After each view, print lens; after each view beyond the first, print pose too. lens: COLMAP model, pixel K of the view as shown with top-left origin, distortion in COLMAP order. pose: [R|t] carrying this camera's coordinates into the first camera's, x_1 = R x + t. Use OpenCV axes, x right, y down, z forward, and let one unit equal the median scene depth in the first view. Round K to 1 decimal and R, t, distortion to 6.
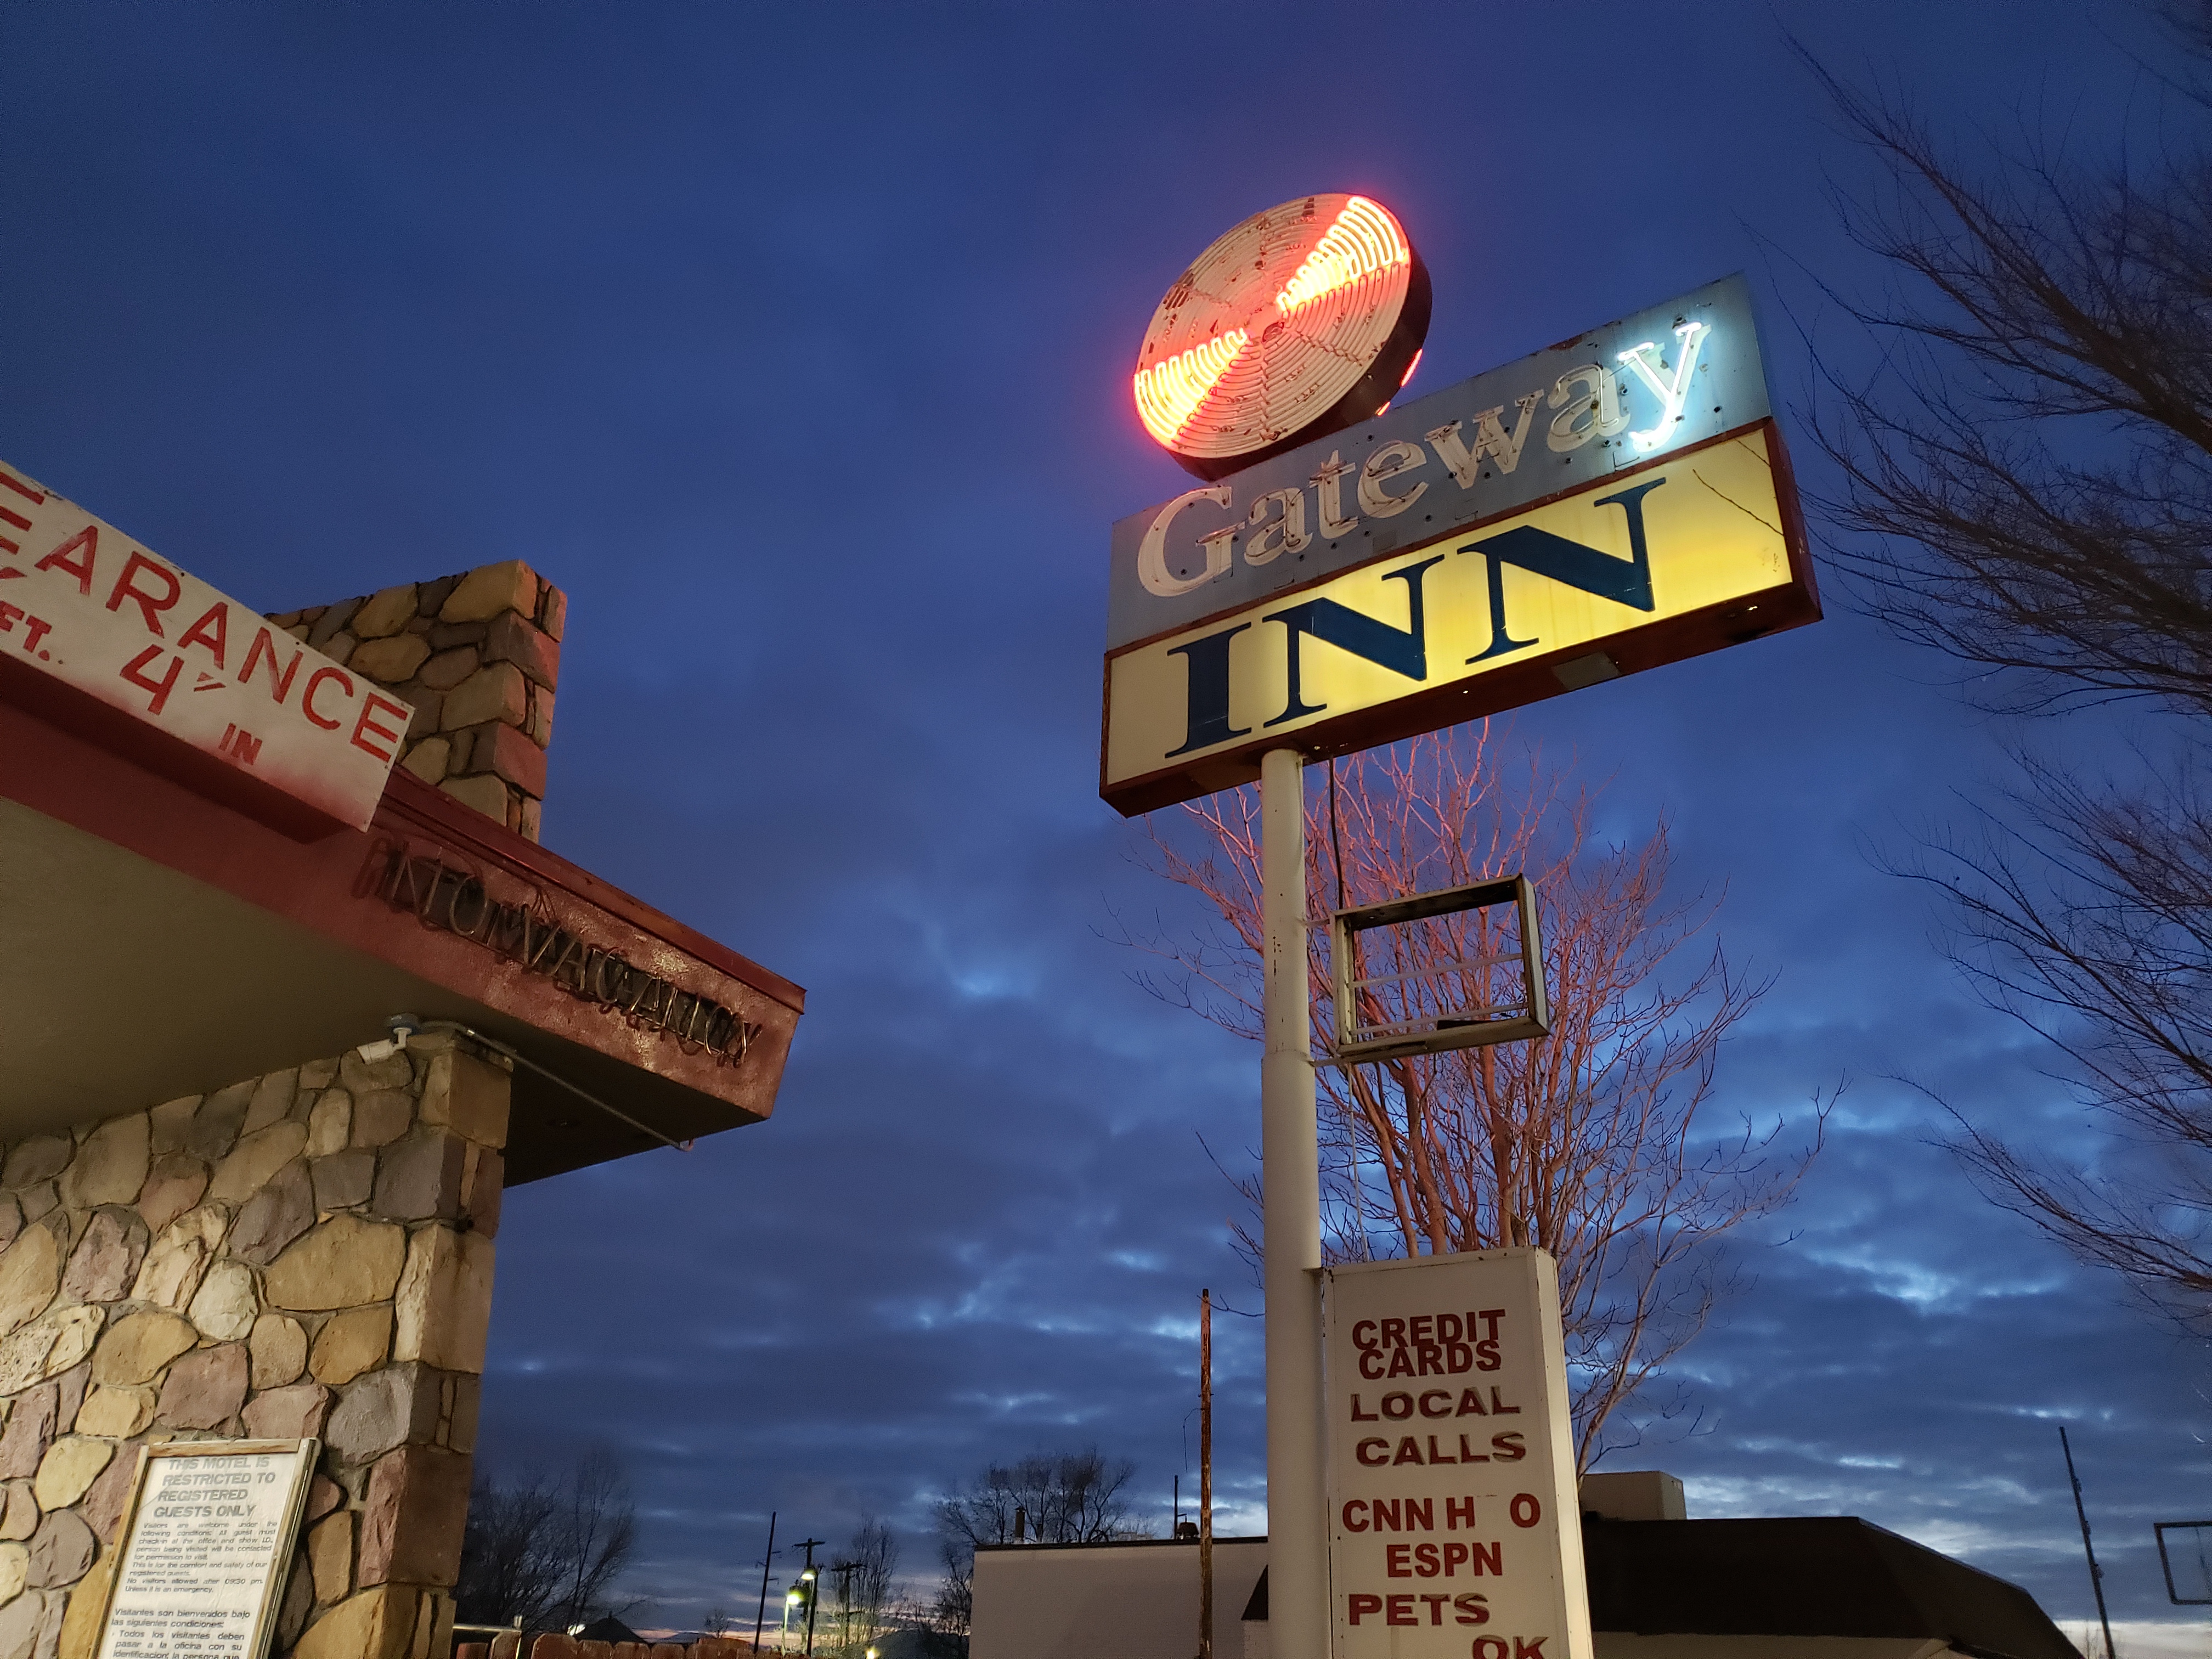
lens RADIAL K [[1686.8, 0, 1112.4], [0, 1686.8, 821.4], [0, 0, 1]] dist [0.021946, -0.017307]
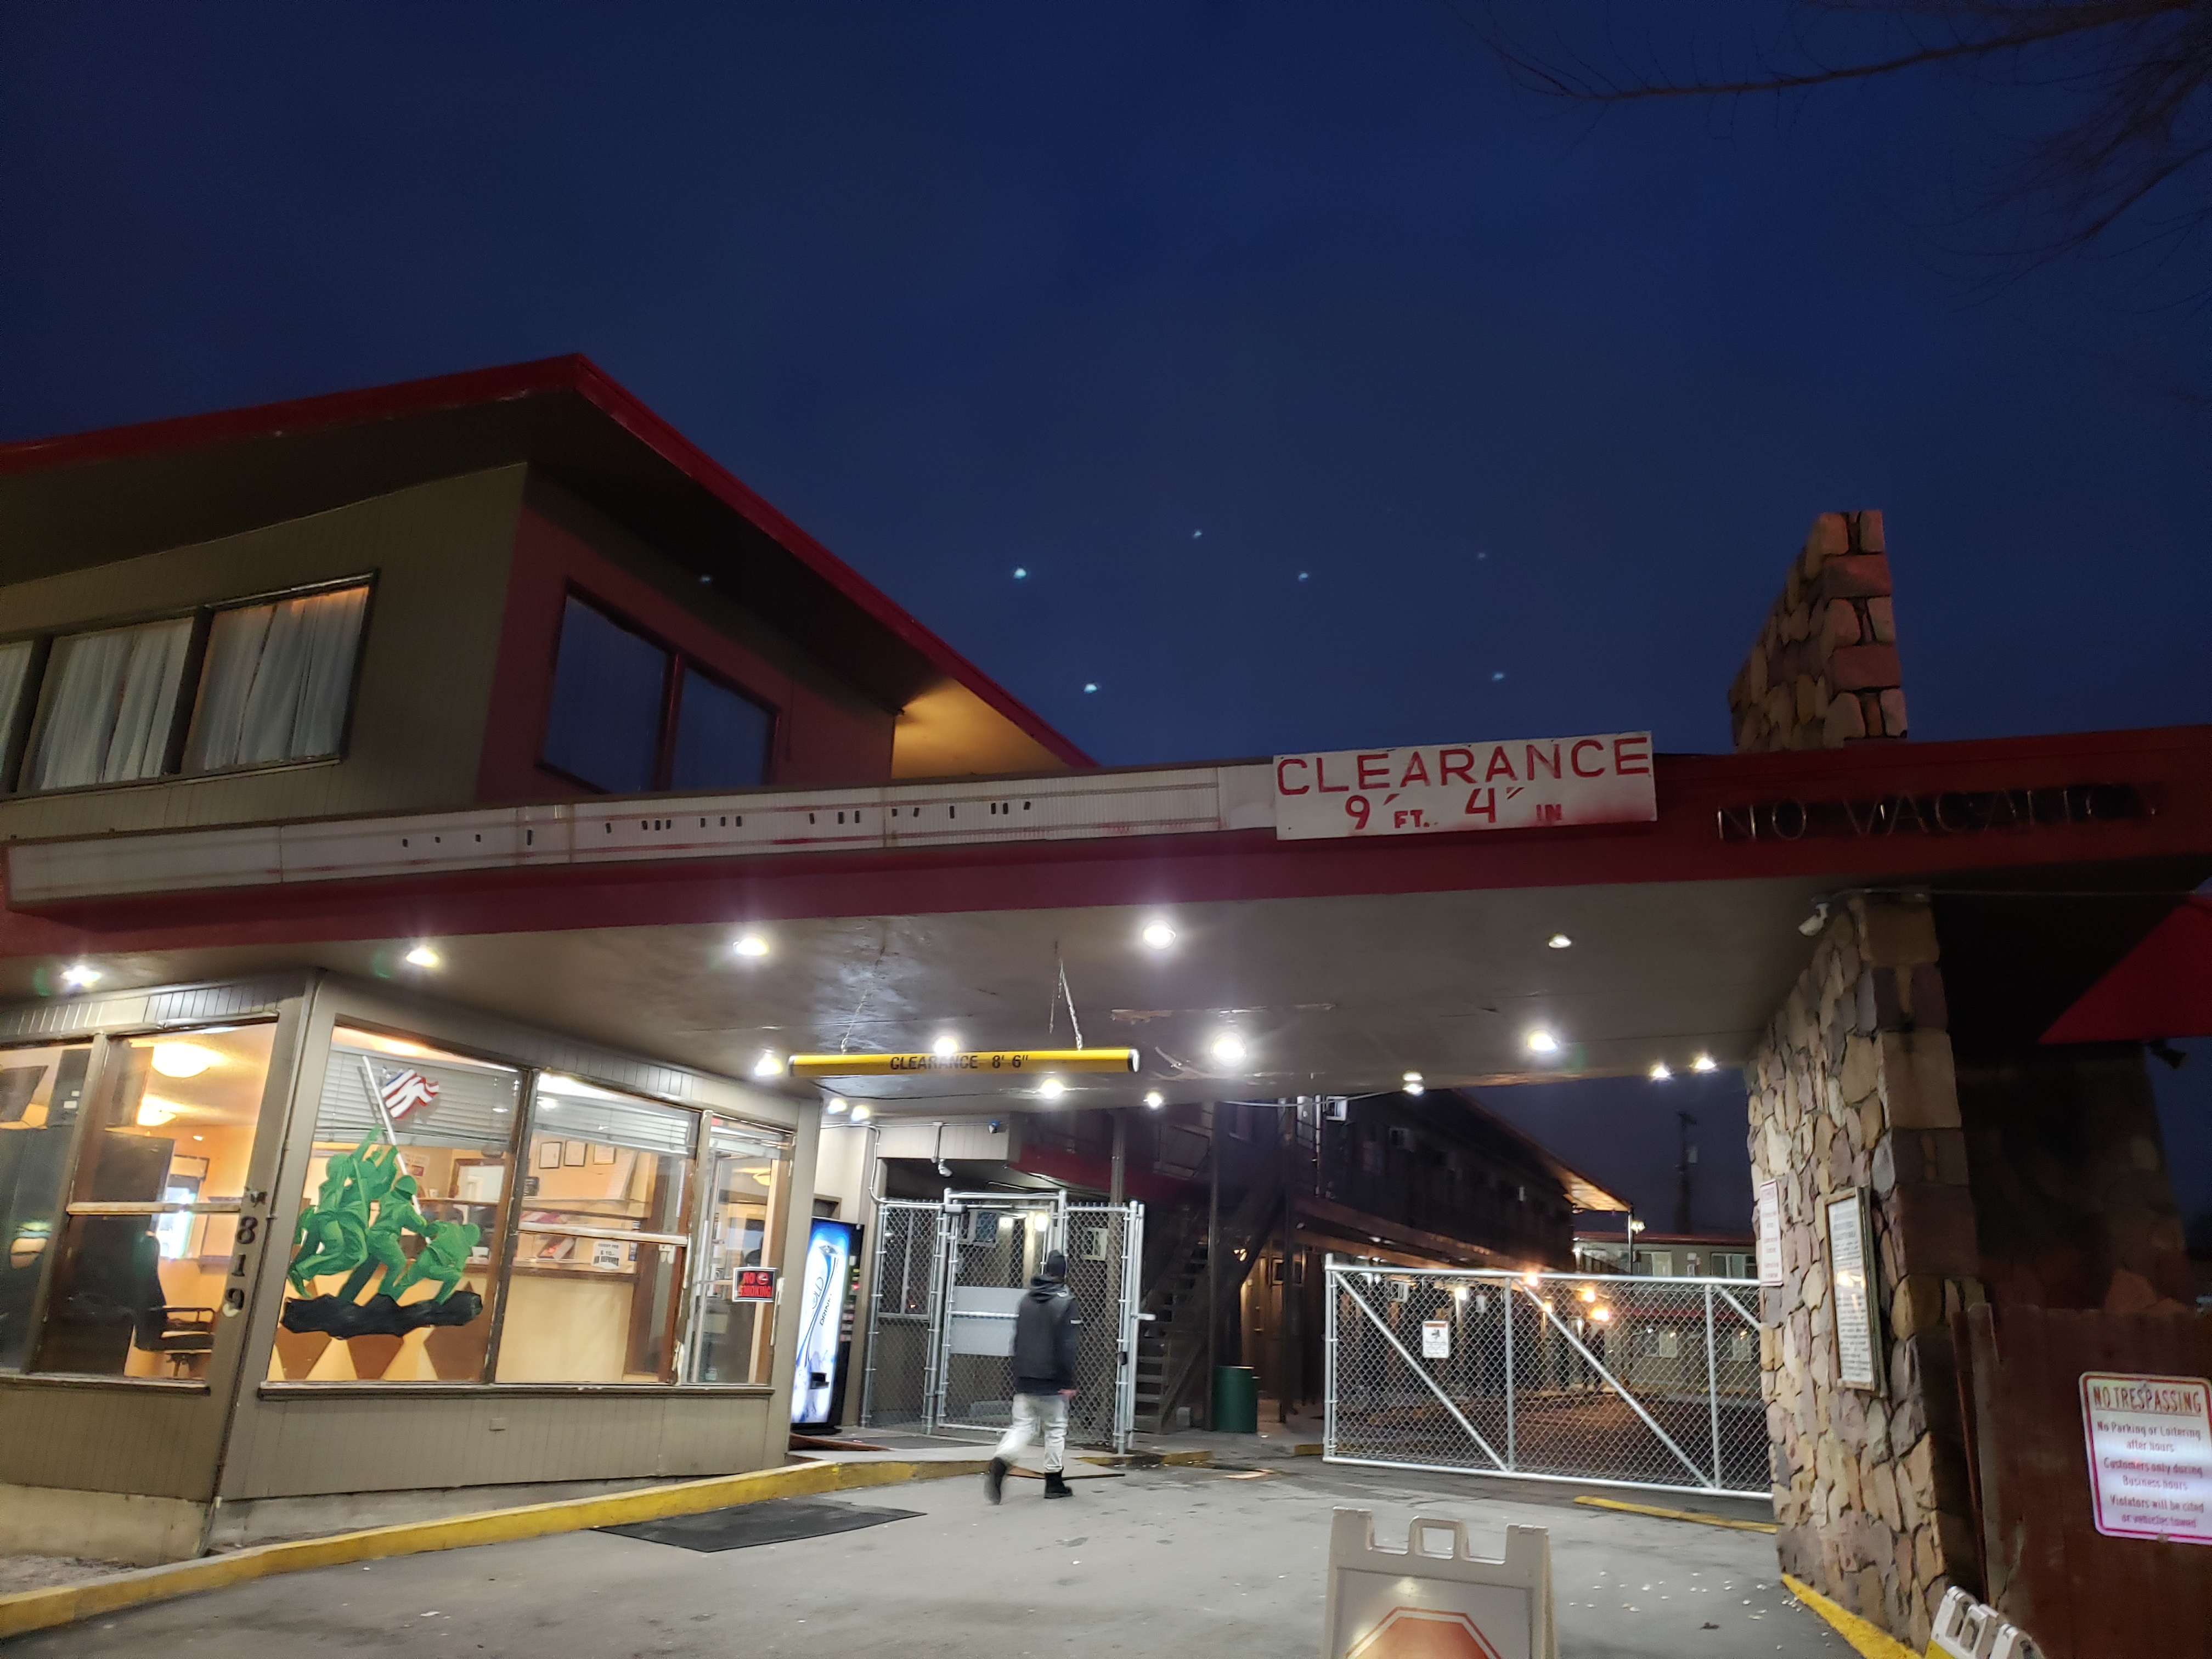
lens RADIAL K [[1686.8, 0, 1129.7], [0, 1686.8, 829.6], [0, 0, 1]] dist [0.021946, -0.017307]
pose [[0.214148, -0.283785, -0.934669, 0.656832], [0.418332, 0.891320, -0.174776, 0.060738], [0.882688, -0.353574, 0.309591, 0.069192]]
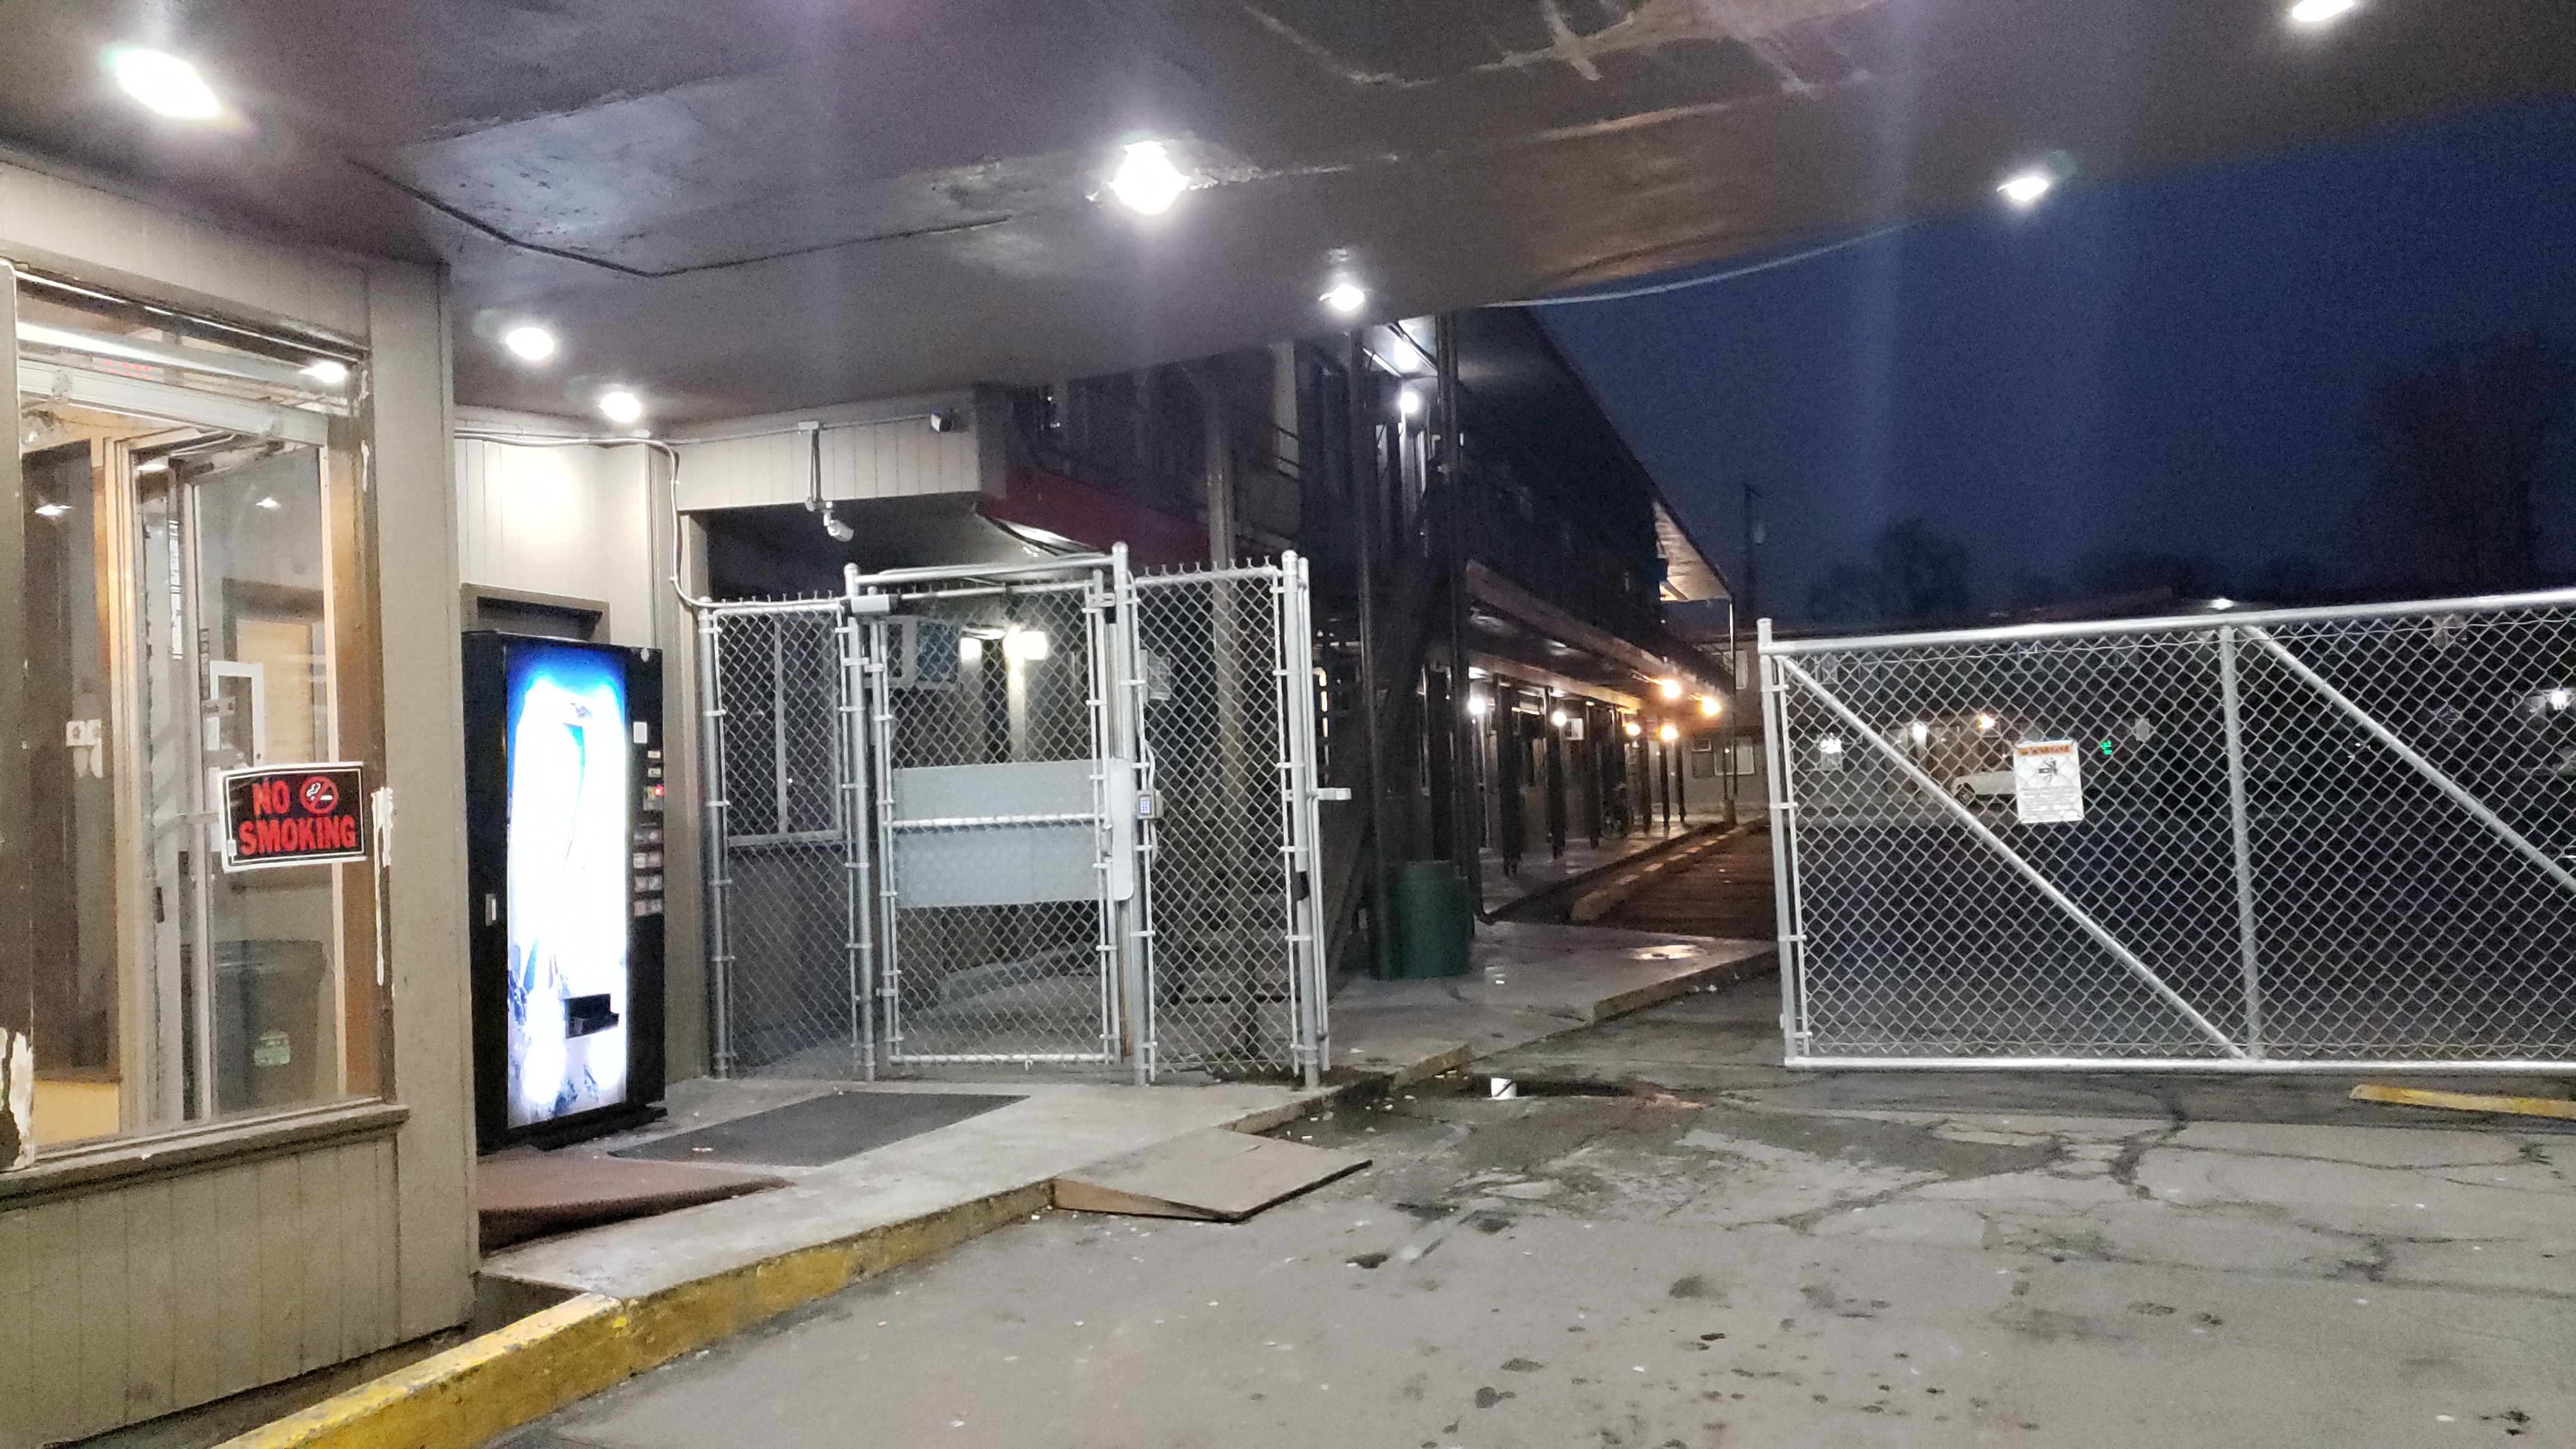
lens RADIAL K [[1950.3, 0, 1364.6], [0, 1950.3, 743.9], [0, 0, 1]] dist [0.055606, -0.056611]
pose [[0.361952, -0.054122, -0.930624, -0.468707], [0.482417, 0.865111, 0.137317, 0.073998], [0.797662, -0.498652, 0.339238, 0.179277]]
